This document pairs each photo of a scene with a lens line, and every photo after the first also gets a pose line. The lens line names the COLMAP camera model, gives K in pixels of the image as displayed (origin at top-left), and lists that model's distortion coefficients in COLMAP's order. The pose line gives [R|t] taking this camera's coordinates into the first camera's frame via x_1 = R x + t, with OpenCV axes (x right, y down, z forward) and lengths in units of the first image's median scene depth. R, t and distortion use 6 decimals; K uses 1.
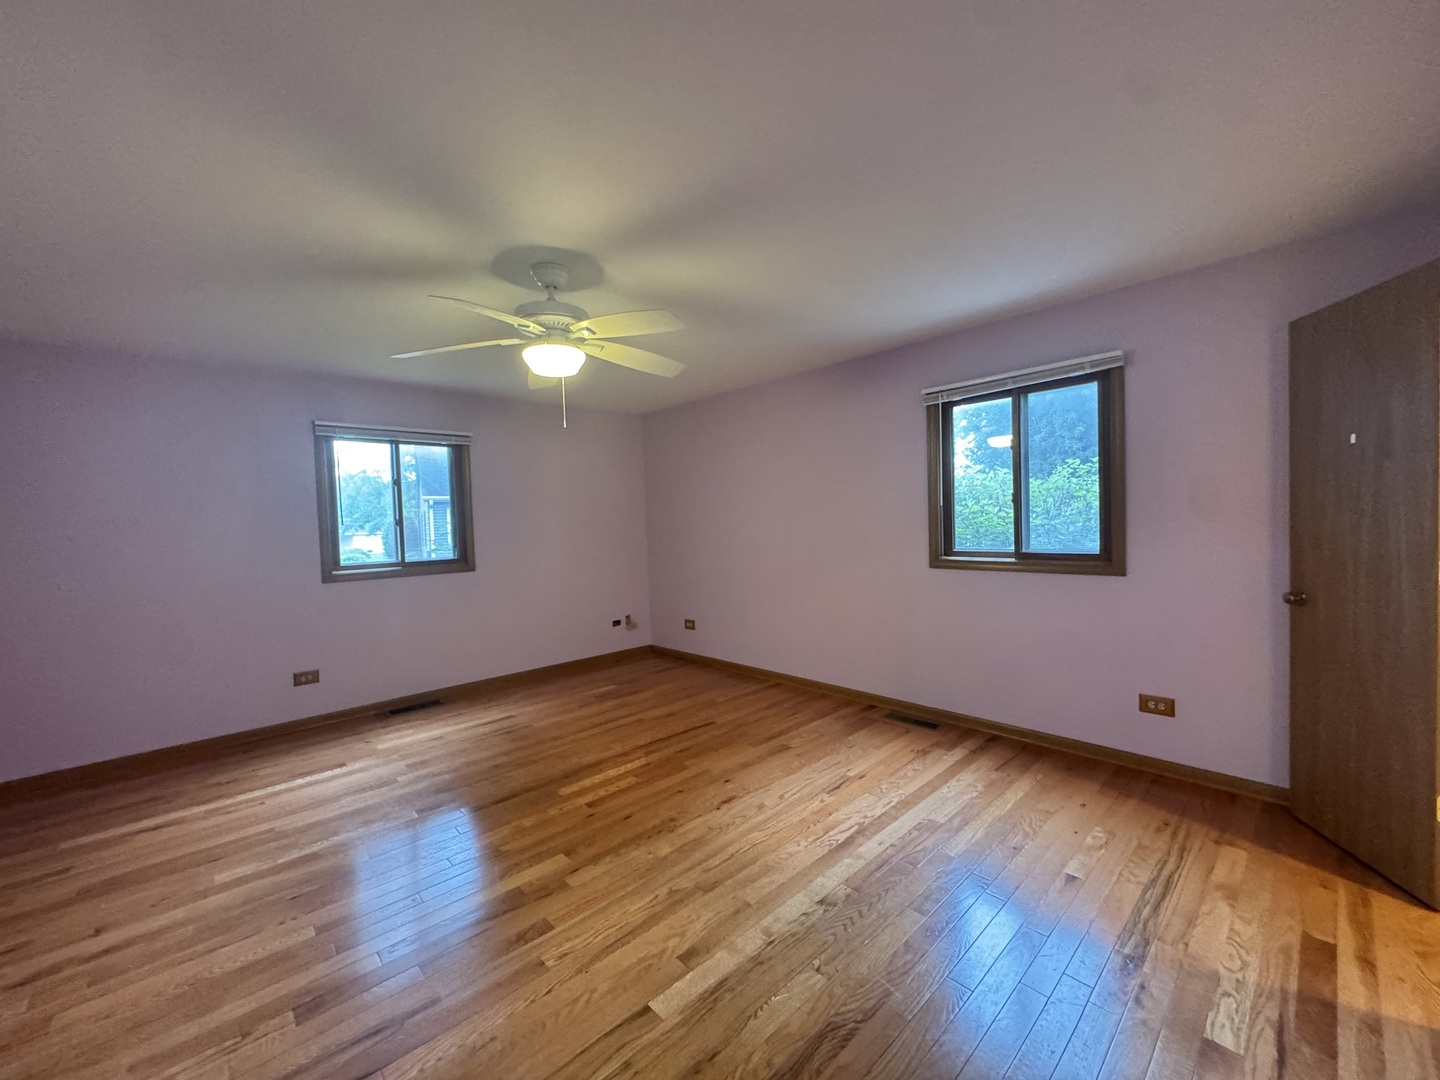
lens RADIAL K [[573.3, 0, 720.2], [0, 573.3, 541.4], [0, 0, 1]] dist [-0.002071, 0.000245]
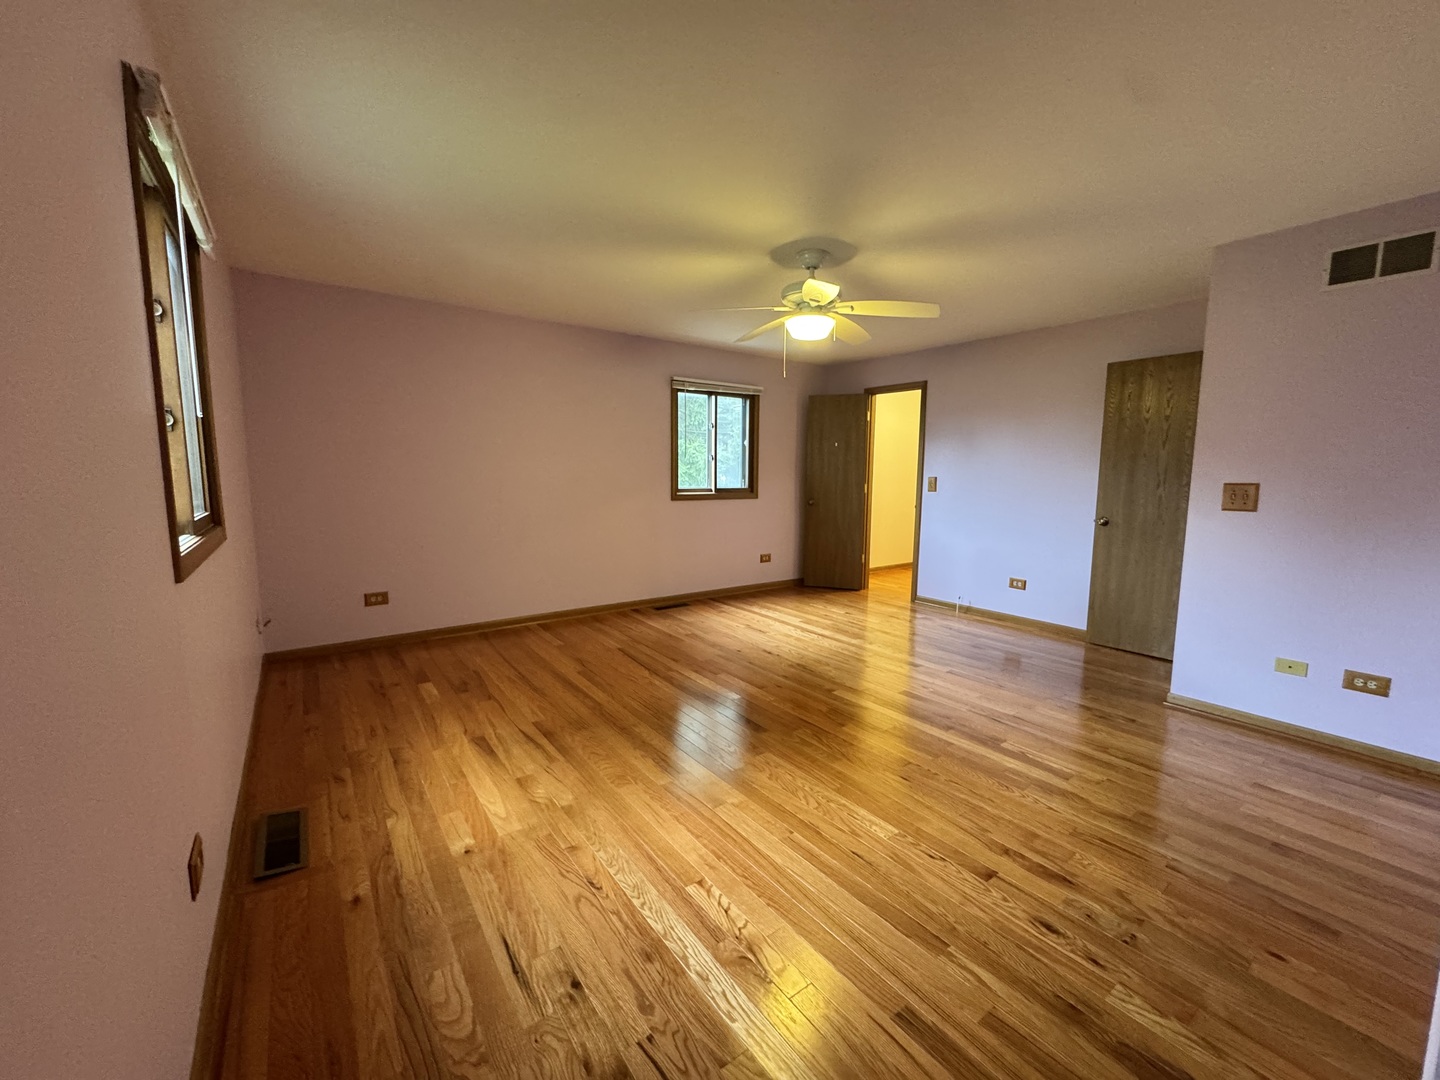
lens RADIAL K [[574.3, 0, 720.0], [0, 574.3, 540.0], [0, 0, 1]] dist [-0.005974, 0.000696]
pose [[0.118217, -0.083180, 0.989498, -1.283601], [0.023310, 0.996443, 0.080979, 0.037243], [-0.992714, 0.013492, 0.119735, 0.840352]]
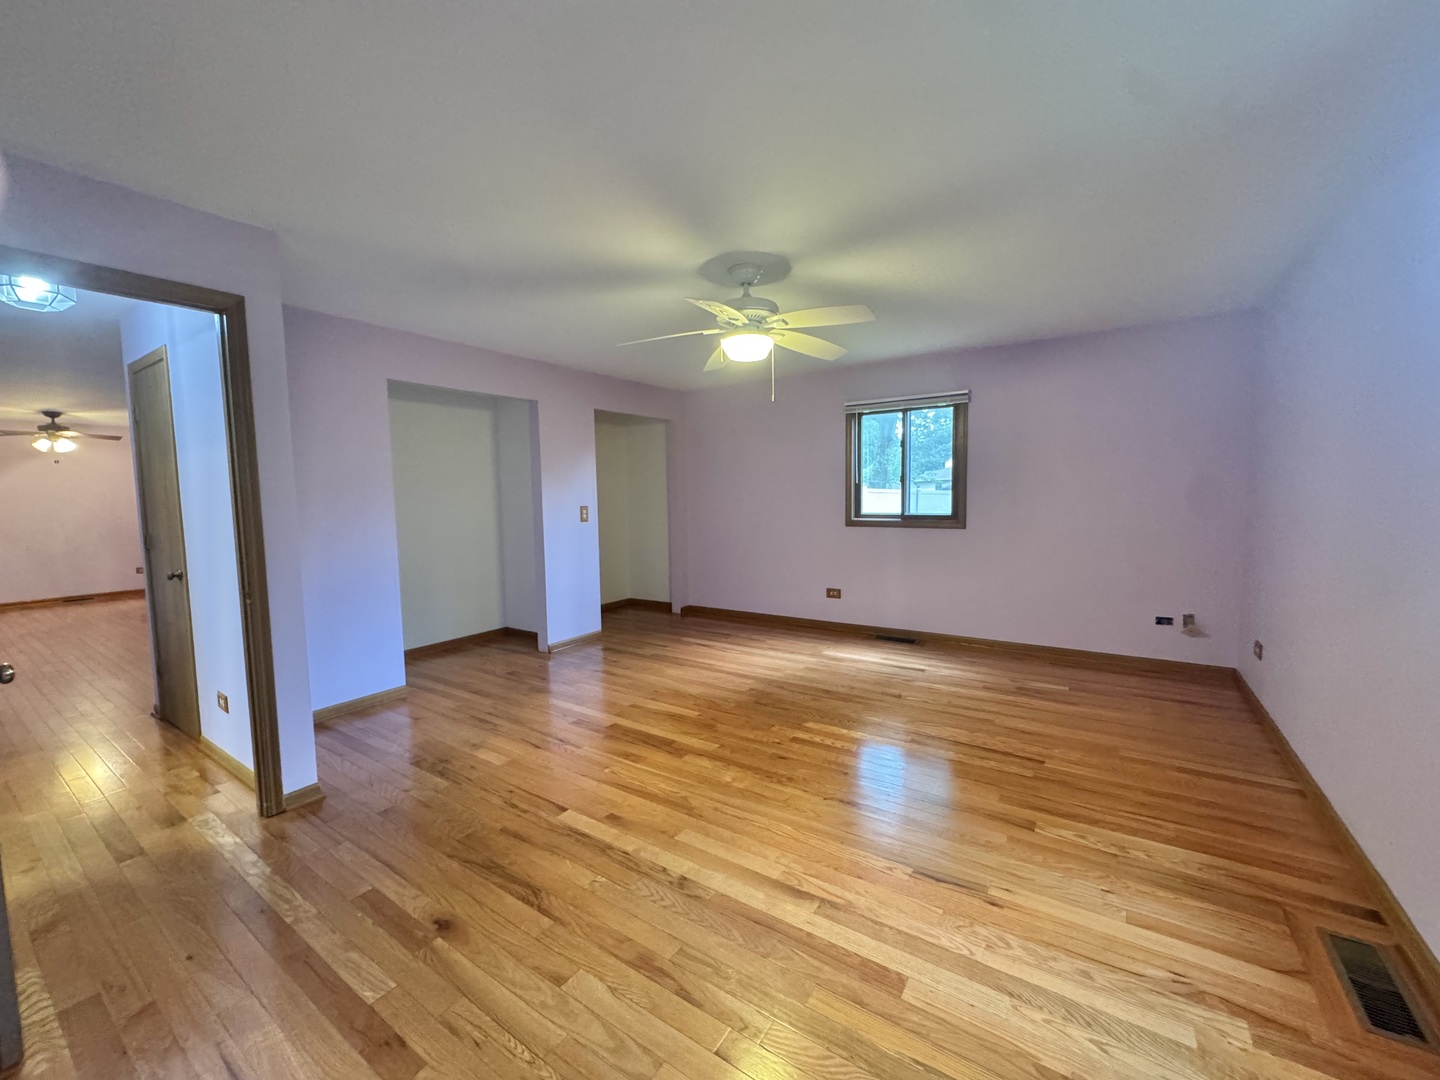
lens RADIAL K [[574.3, 0, 720.0], [0, 574.3, 540.0], [0, 0, 1]] dist [-0.005974, 0.000696]
pose [[0.220349, 0.107083, -0.969525, 0.704629], [-0.025553, 0.994248, 0.104006, -0.034864], [0.975086, 0.001857, 0.221818, 0.547128]]
